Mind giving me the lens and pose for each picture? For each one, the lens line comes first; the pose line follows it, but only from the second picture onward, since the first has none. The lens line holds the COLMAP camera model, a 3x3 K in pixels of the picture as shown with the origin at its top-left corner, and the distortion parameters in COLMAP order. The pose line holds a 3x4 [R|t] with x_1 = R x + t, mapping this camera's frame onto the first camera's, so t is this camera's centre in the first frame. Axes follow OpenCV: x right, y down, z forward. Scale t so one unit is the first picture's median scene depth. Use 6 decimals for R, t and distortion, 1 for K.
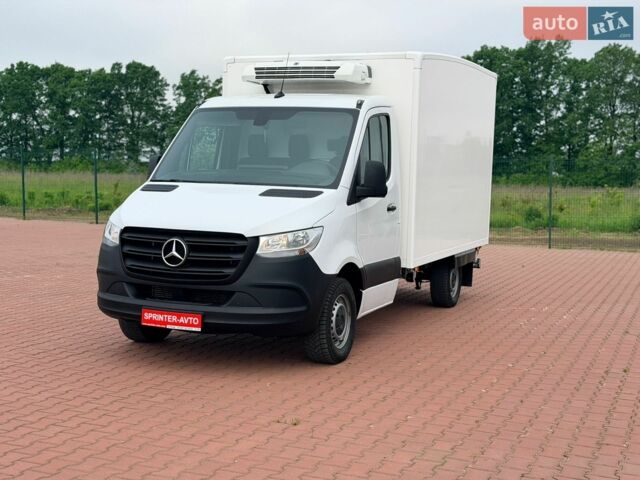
lens RADIAL K [[903.1, 0, 297.8], [0, 903.1, 244.4], [0, 0, 1]] dist [0.105375, 0.000000]
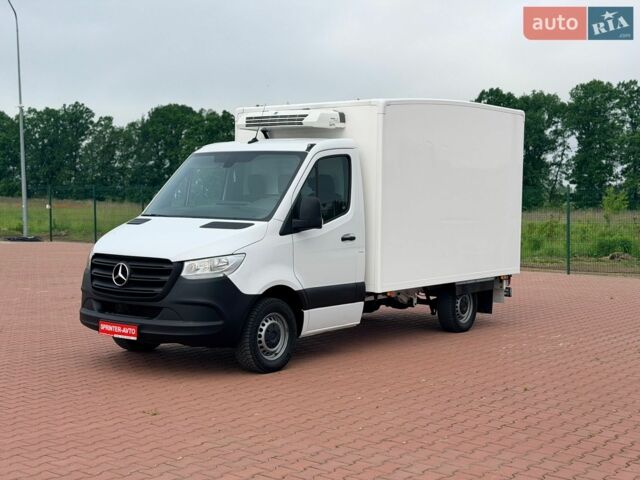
lens RADIAL K [[903.1, 0, 300.1], [0, 903.1, 217.9], [0, 0, 1]] dist [0.105375, 0.000000]
pose [[0.968092, -0.005393, -0.250539, 0.378996], [-0.010511, 0.998015, -0.062098, 0.006005], [0.250376, 0.062750, 0.966113, -0.115101]]
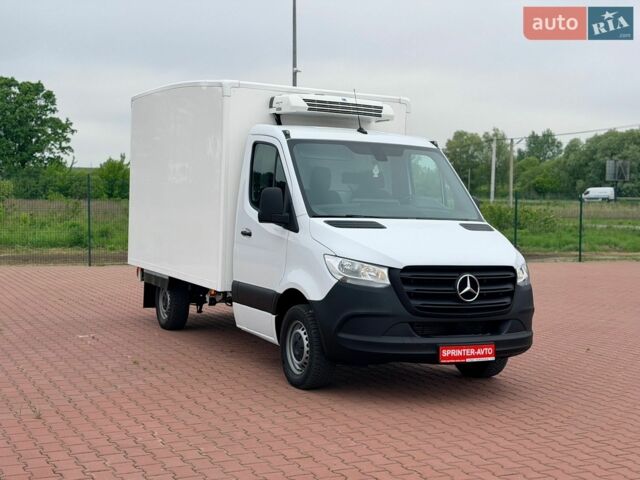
lens RADIAL K [[903.1, 0, 321.1], [0, 903.1, 241.4], [0, 0, 1]] dist [0.105375, 0.000000]
pose [[0.644778, -0.036658, 0.763490, -0.974627], [0.046887, 0.998865, 0.008362, -0.057333], [-0.762930, 0.030407, 0.645765, 0.430127]]
